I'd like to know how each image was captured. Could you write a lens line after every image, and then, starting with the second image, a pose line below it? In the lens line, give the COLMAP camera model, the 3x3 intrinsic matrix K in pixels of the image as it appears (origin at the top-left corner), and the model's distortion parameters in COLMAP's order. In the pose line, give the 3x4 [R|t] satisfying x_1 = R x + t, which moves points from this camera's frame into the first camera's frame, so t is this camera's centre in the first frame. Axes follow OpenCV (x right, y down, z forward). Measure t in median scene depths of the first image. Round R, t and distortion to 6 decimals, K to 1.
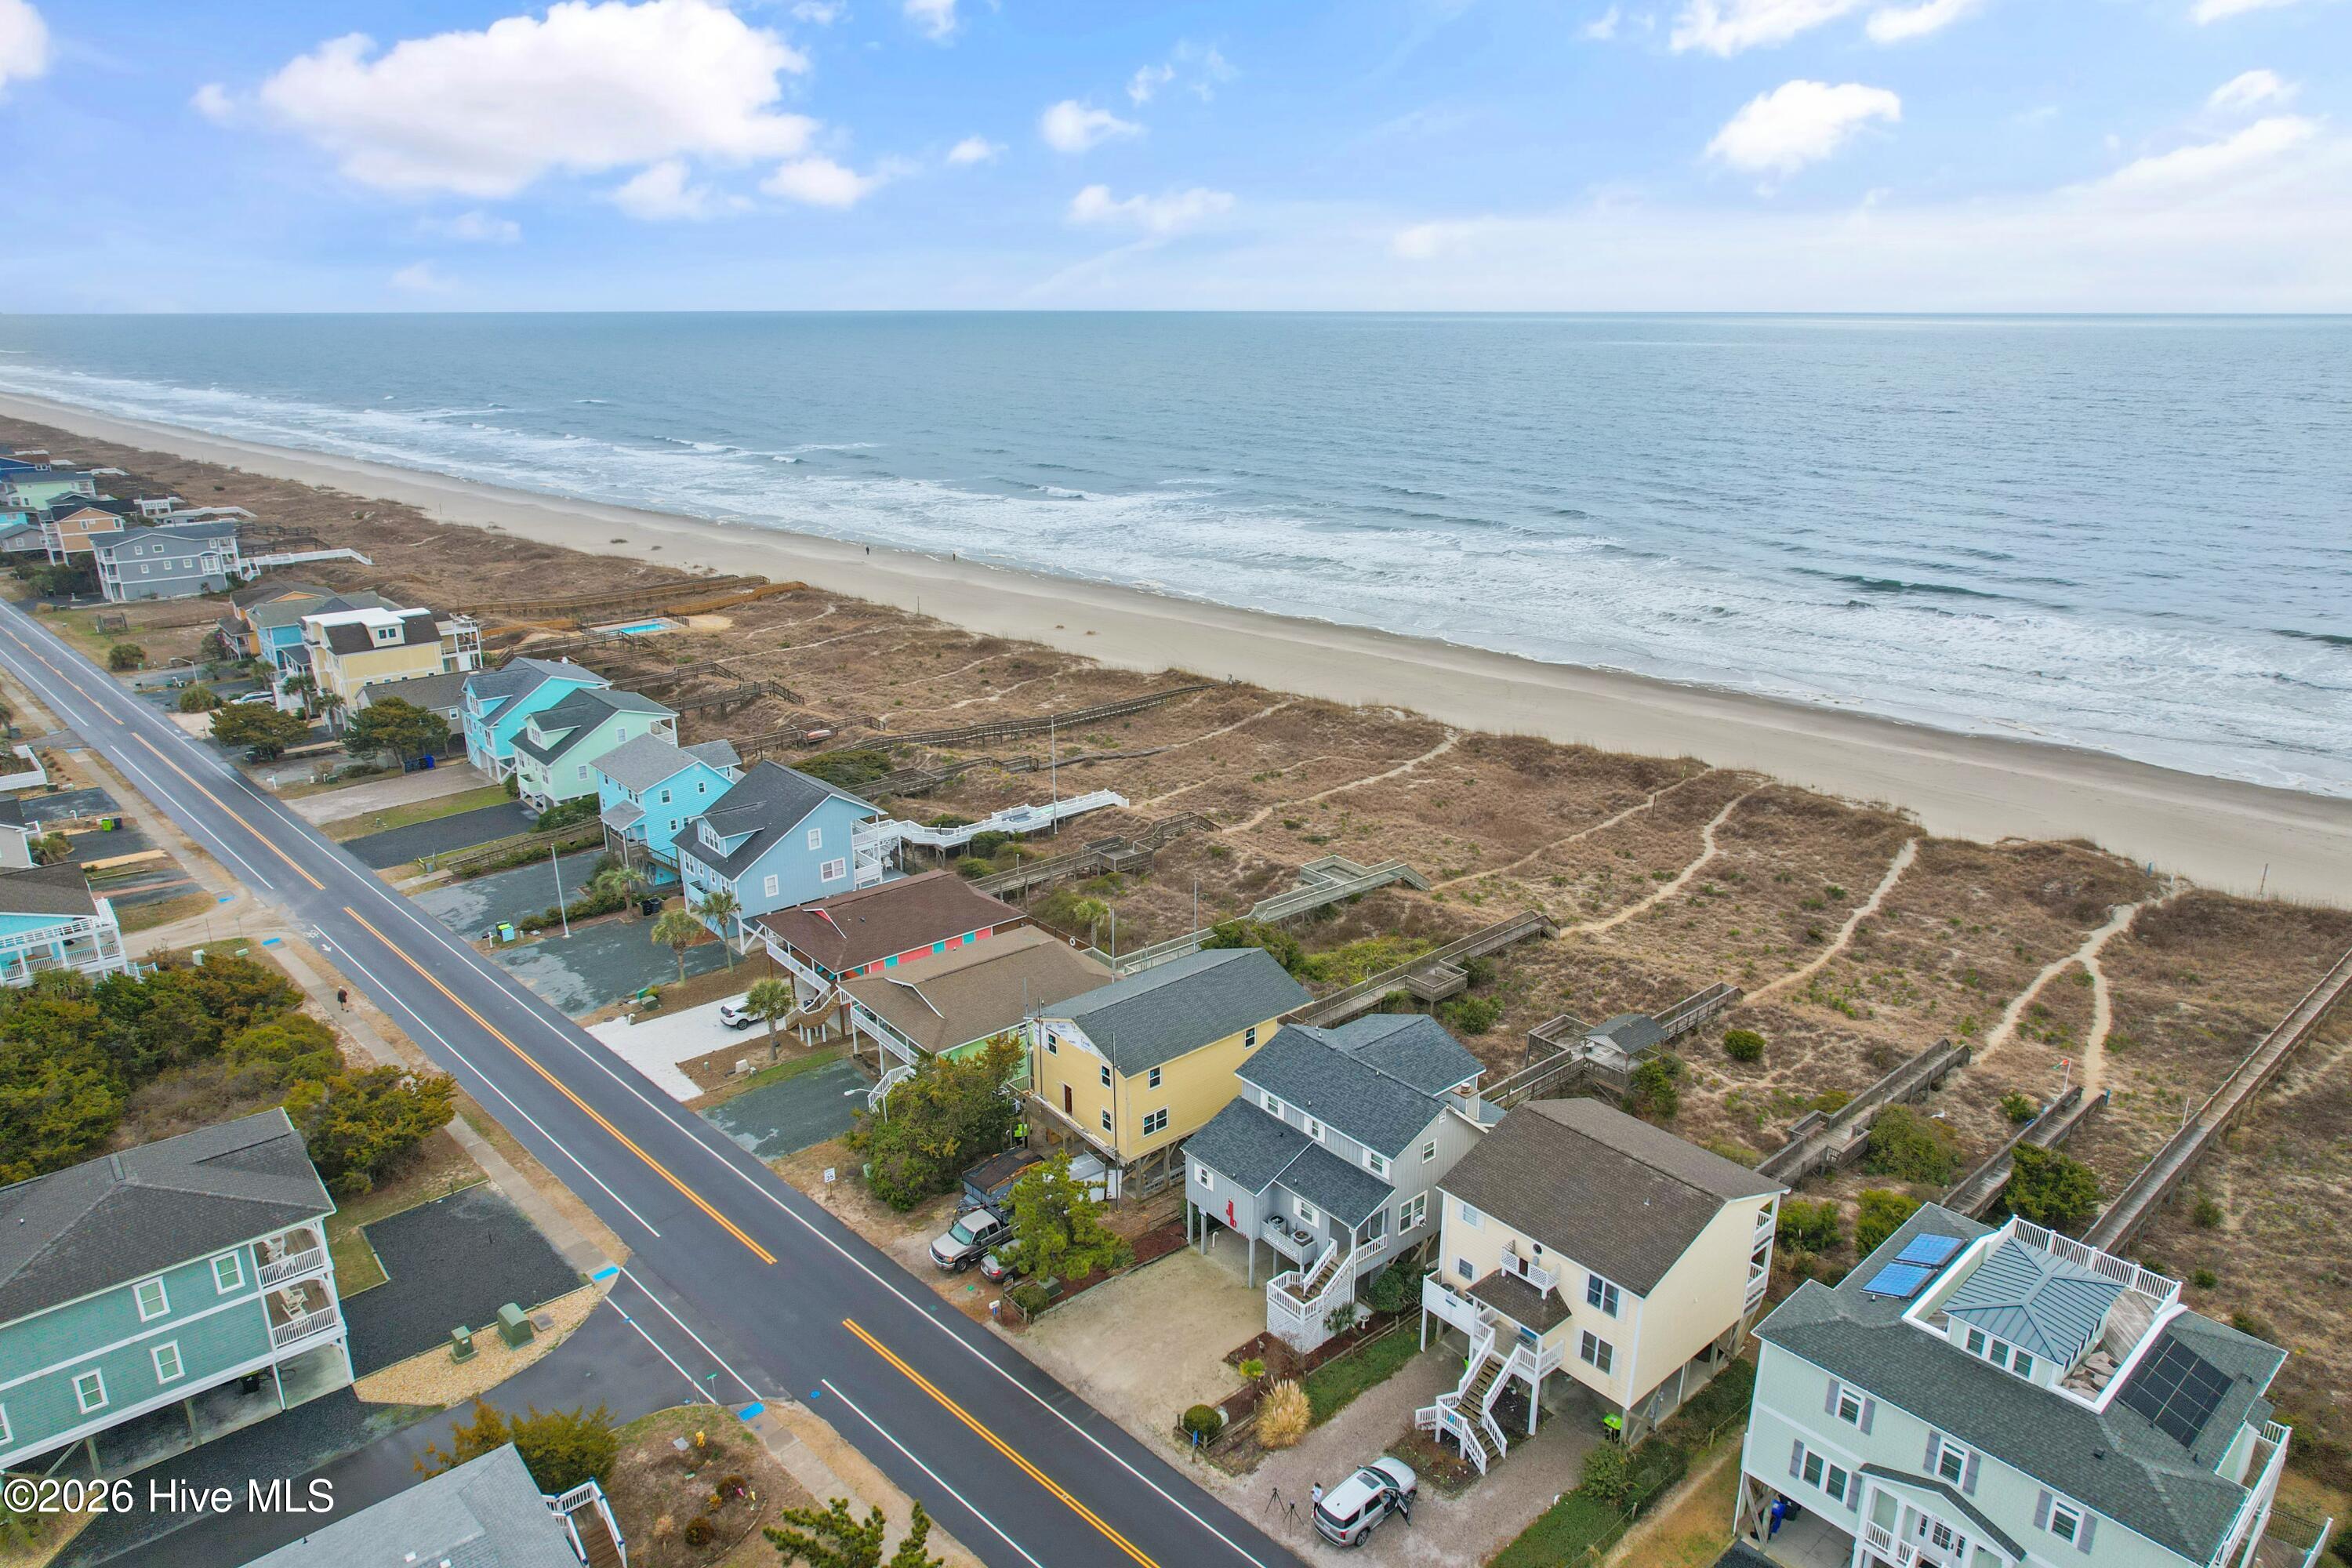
lens RADIAL K [[1490.7, 0, 1197.4], [0, 1490.7, 815.2], [0, 0, 1]] dist [-0.040759, 0.001329]
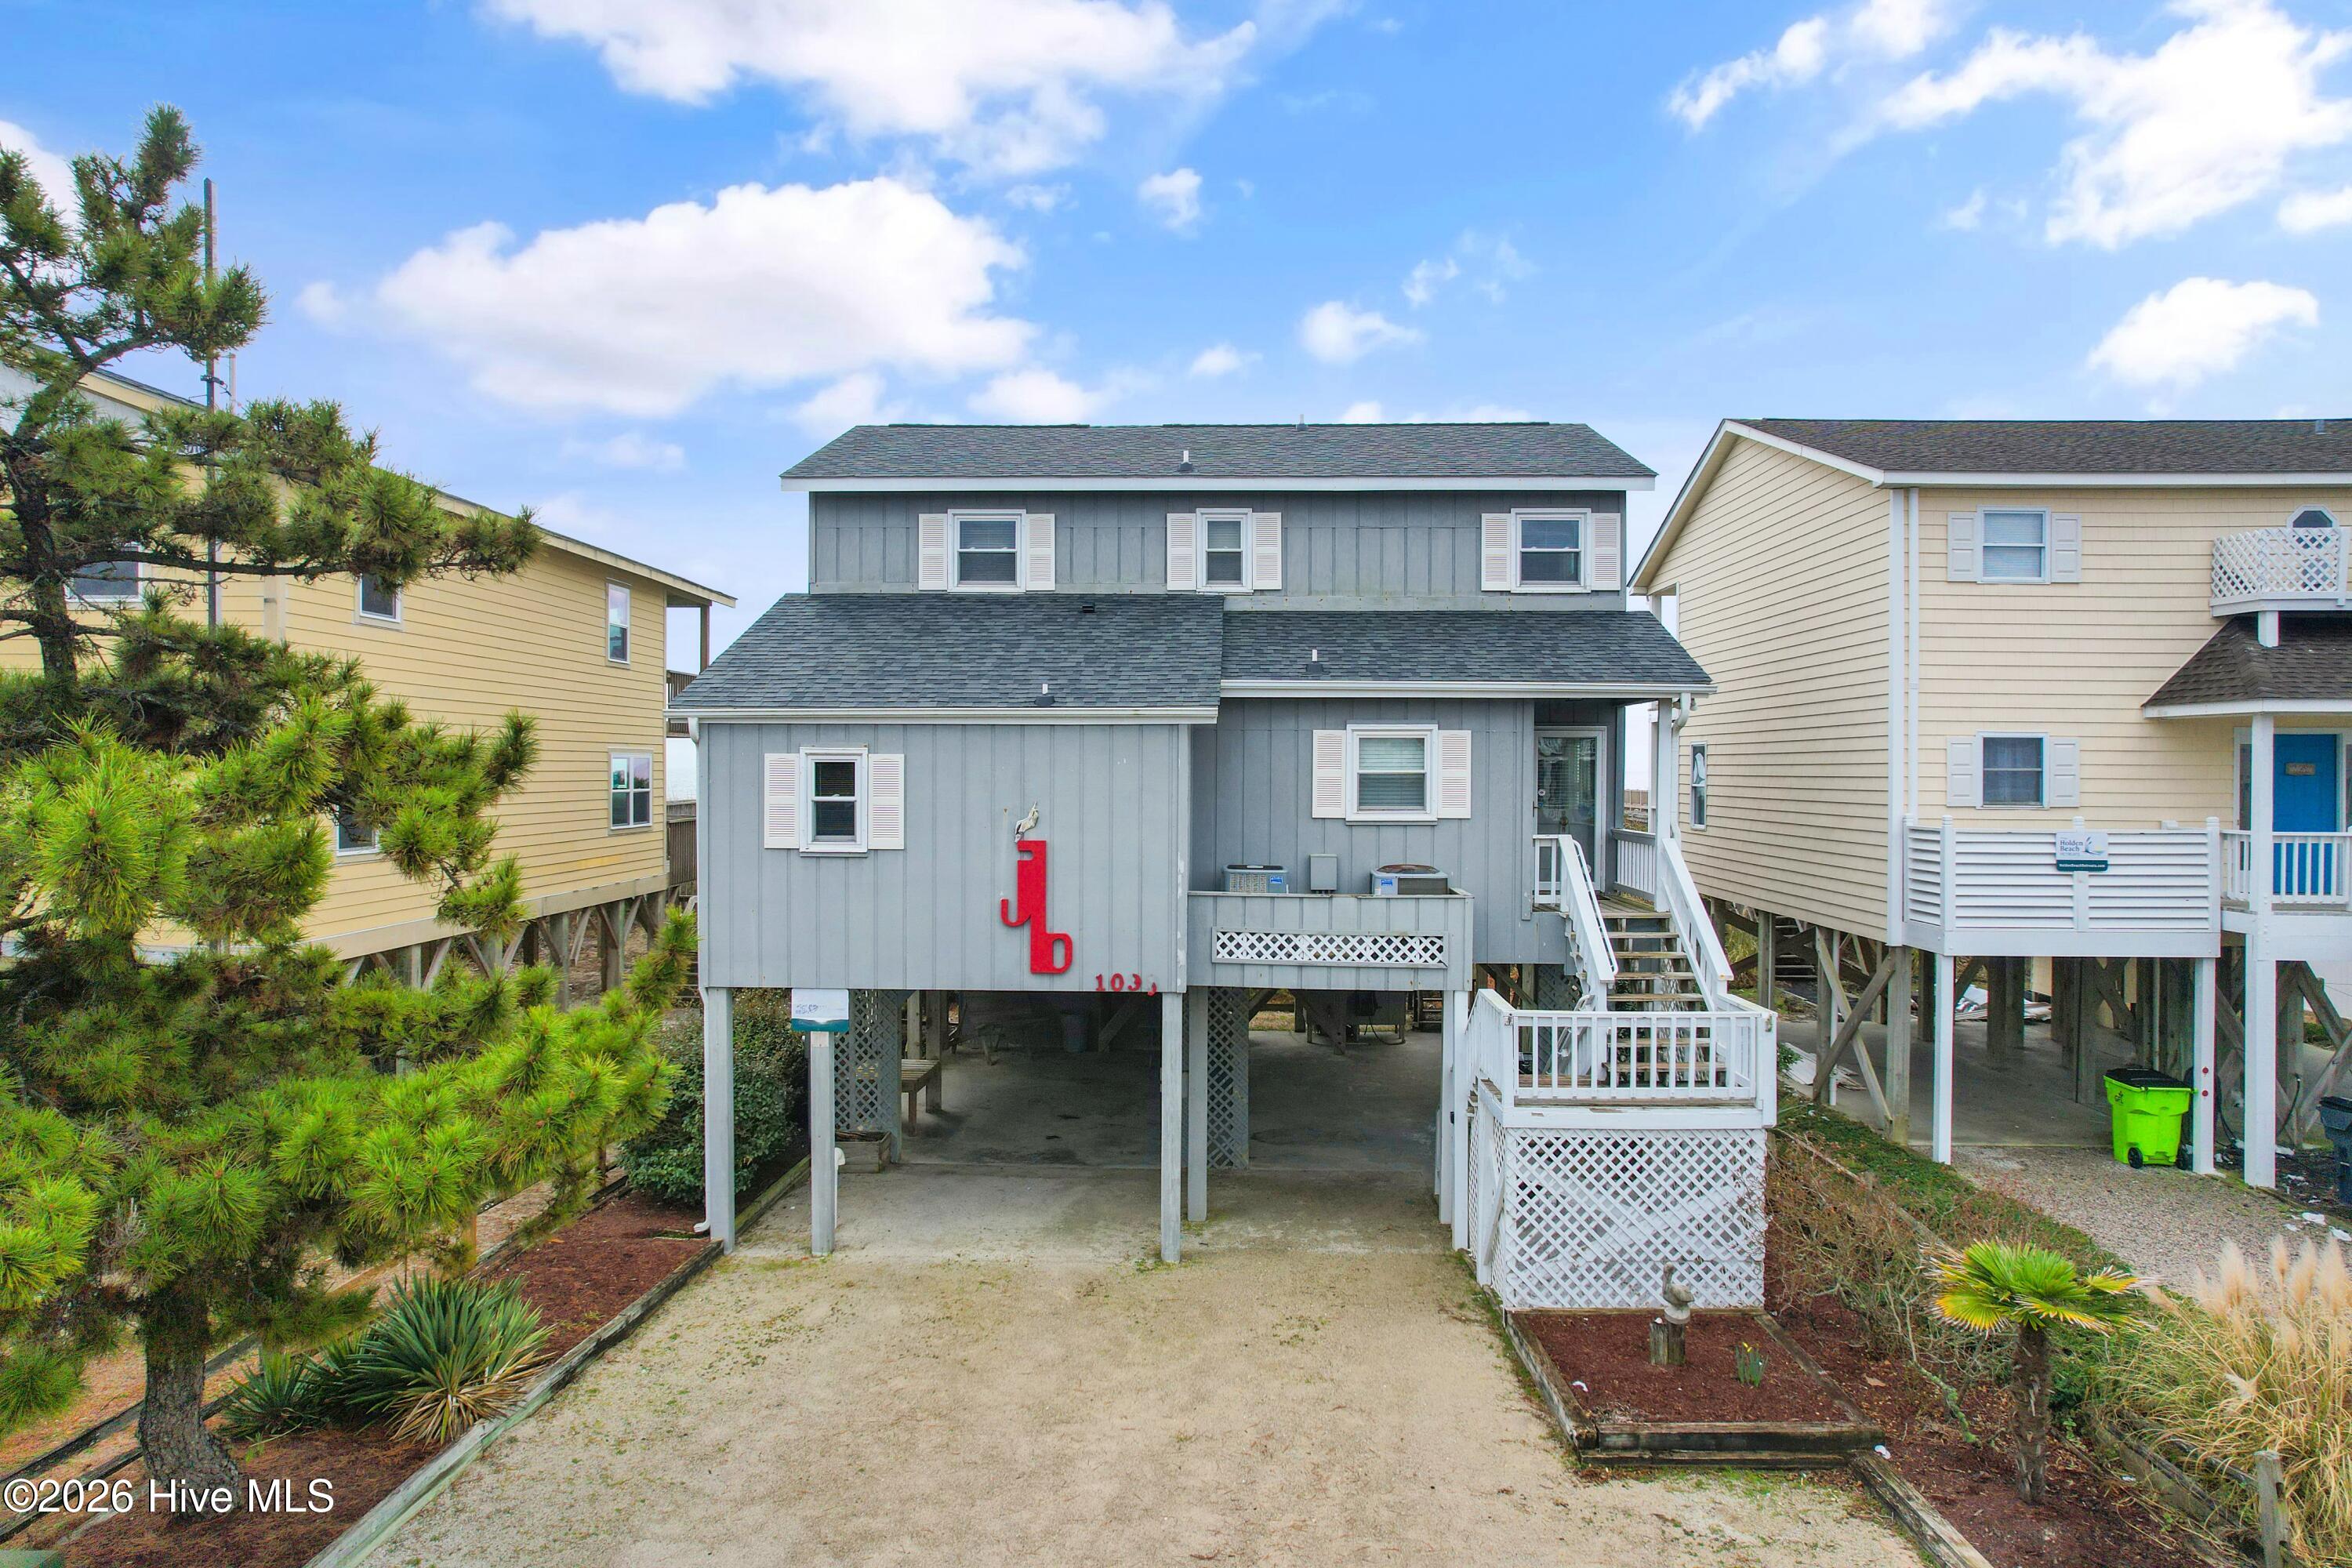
lens RADIAL K [[1497.3, 0, 1184.1], [0, 1497.3, 785.5], [0, 0, 1]] dist [-0.072205, 0.063360]
pose [[0.678760, -0.006220, 0.734334, -0.090722], [0.236504, 0.948539, -0.210571, 0.236717], [-0.695235, 0.316600, 0.645301, 0.667908]]
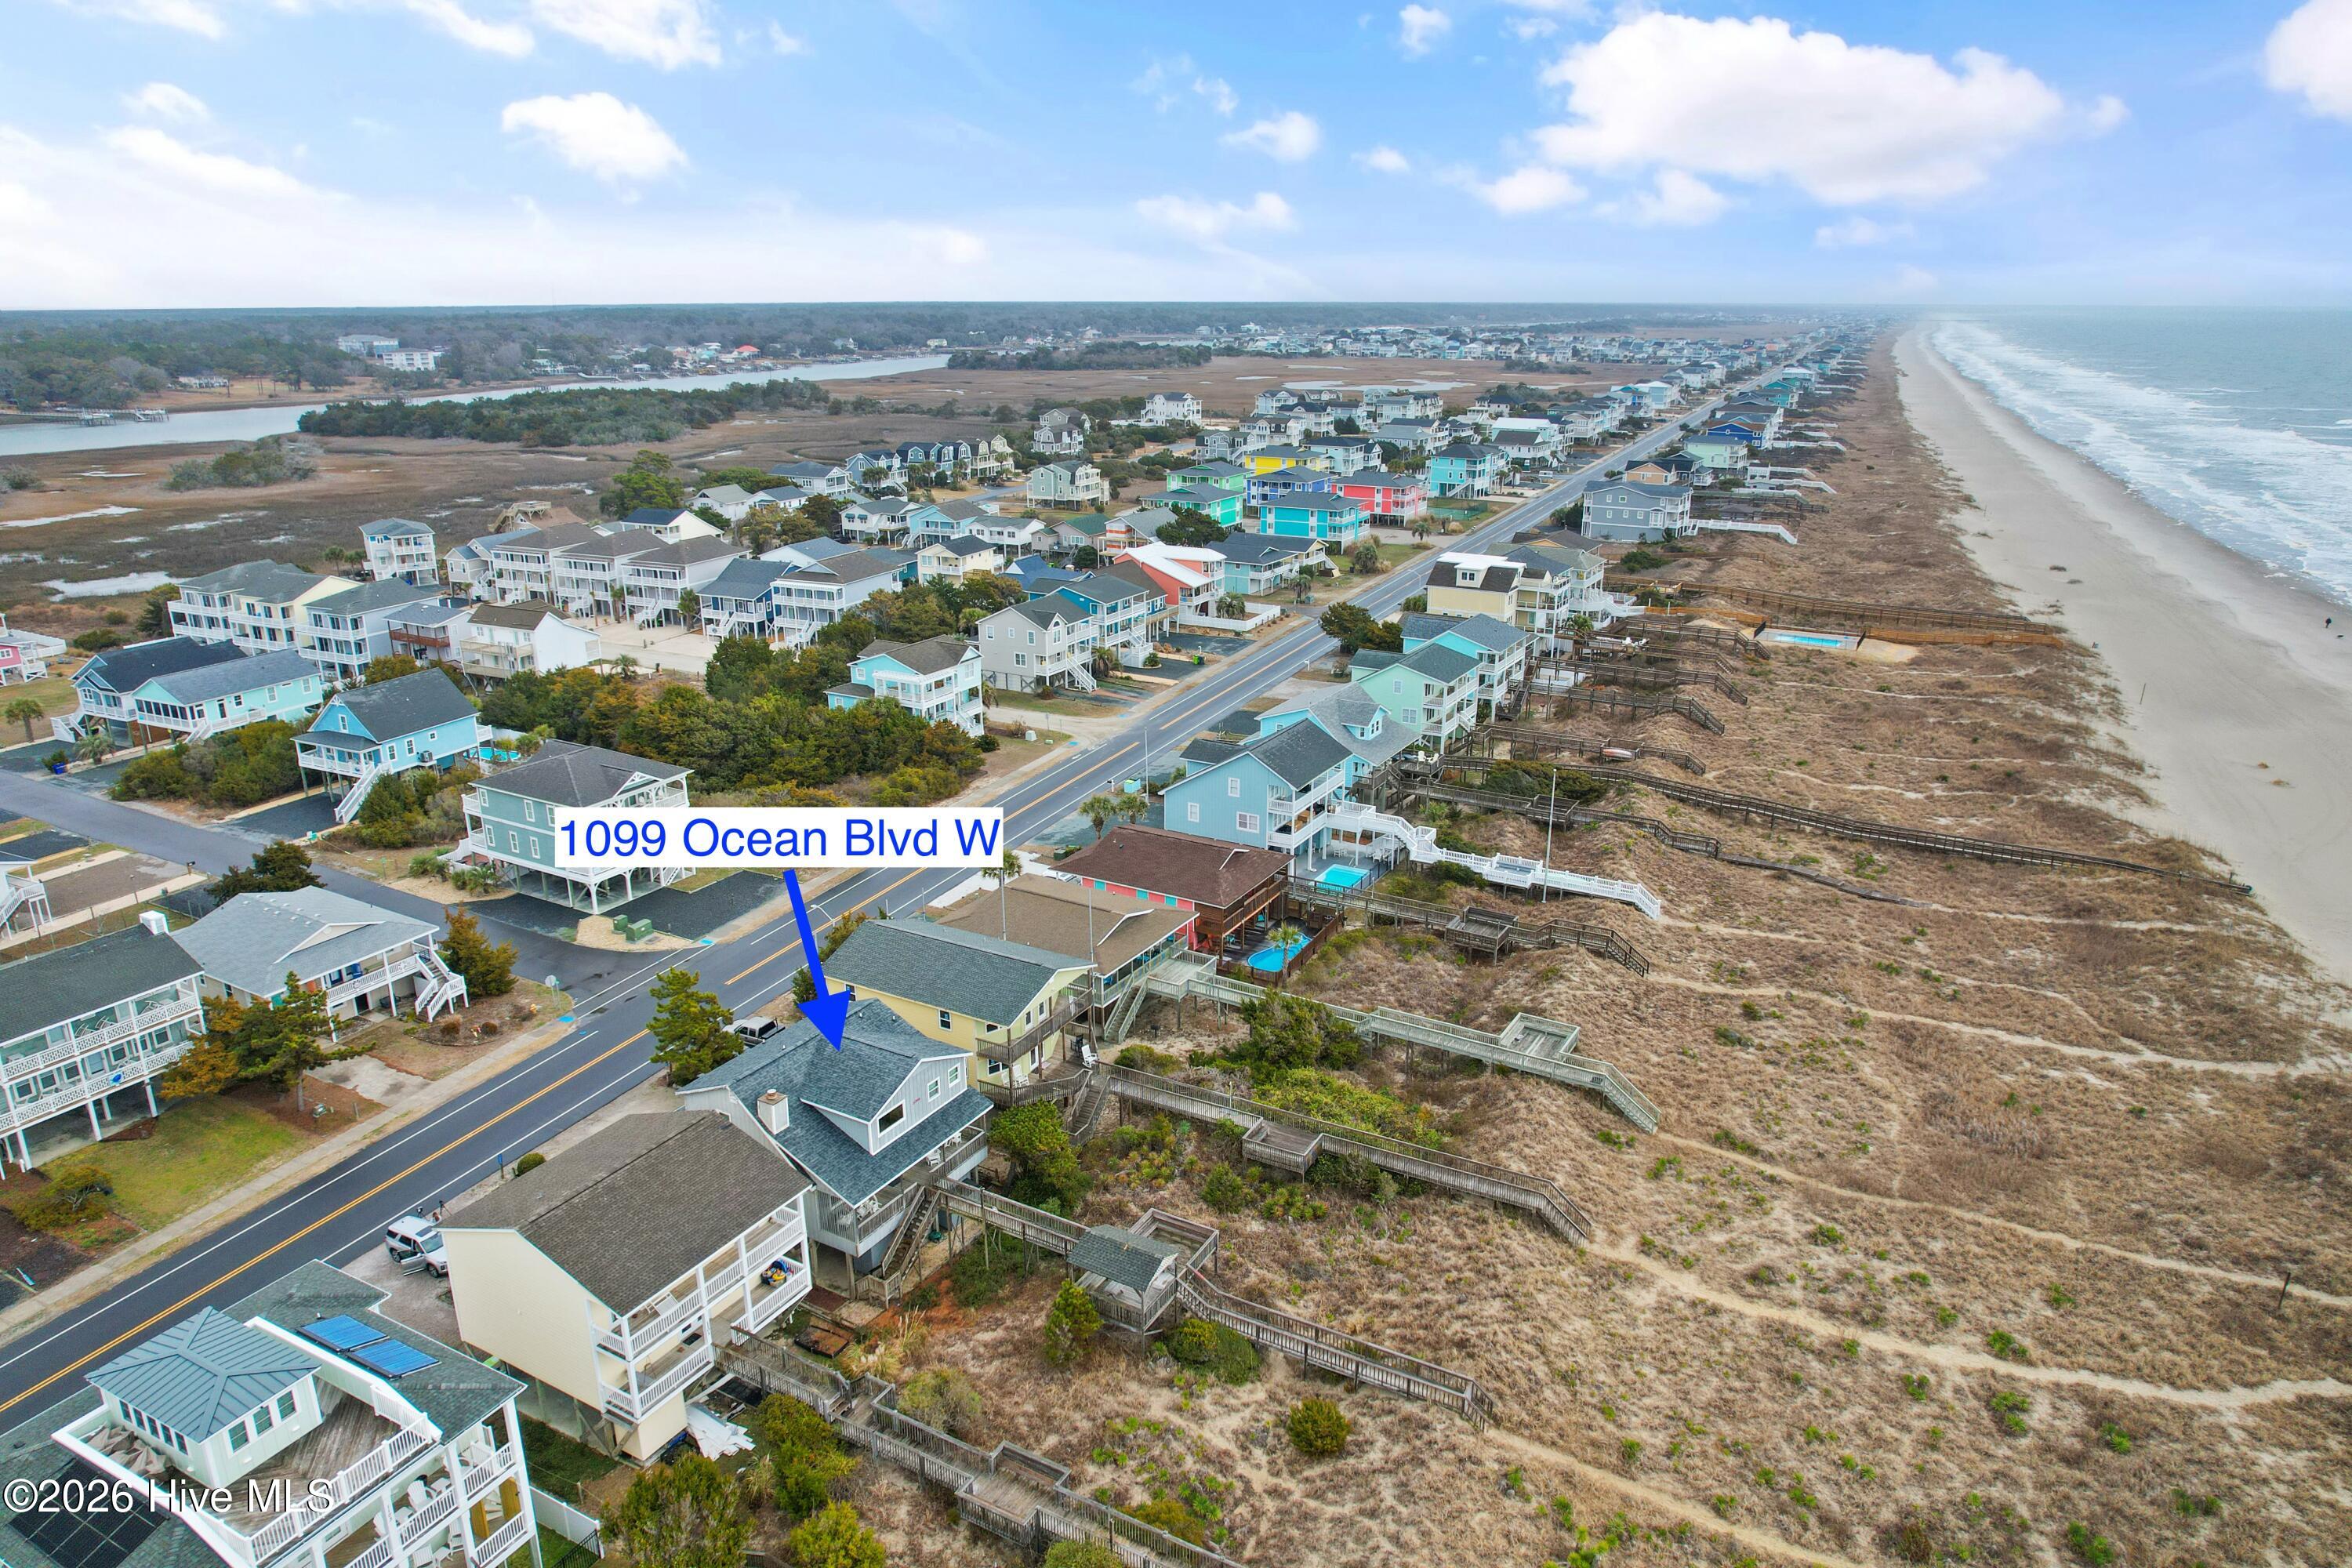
lens RADIAL K [[1497.3, 0, 1184.1], [0, 1497.3, 785.5], [0, 0, 1]] dist [-0.072205, 0.063360]
pose [[0.334081, 0.291062, -0.896478, 0.859708], [-0.305792, 0.933149, 0.189011, -0.218069], [0.891561, 0.210991, 0.400751, 0.630785]]
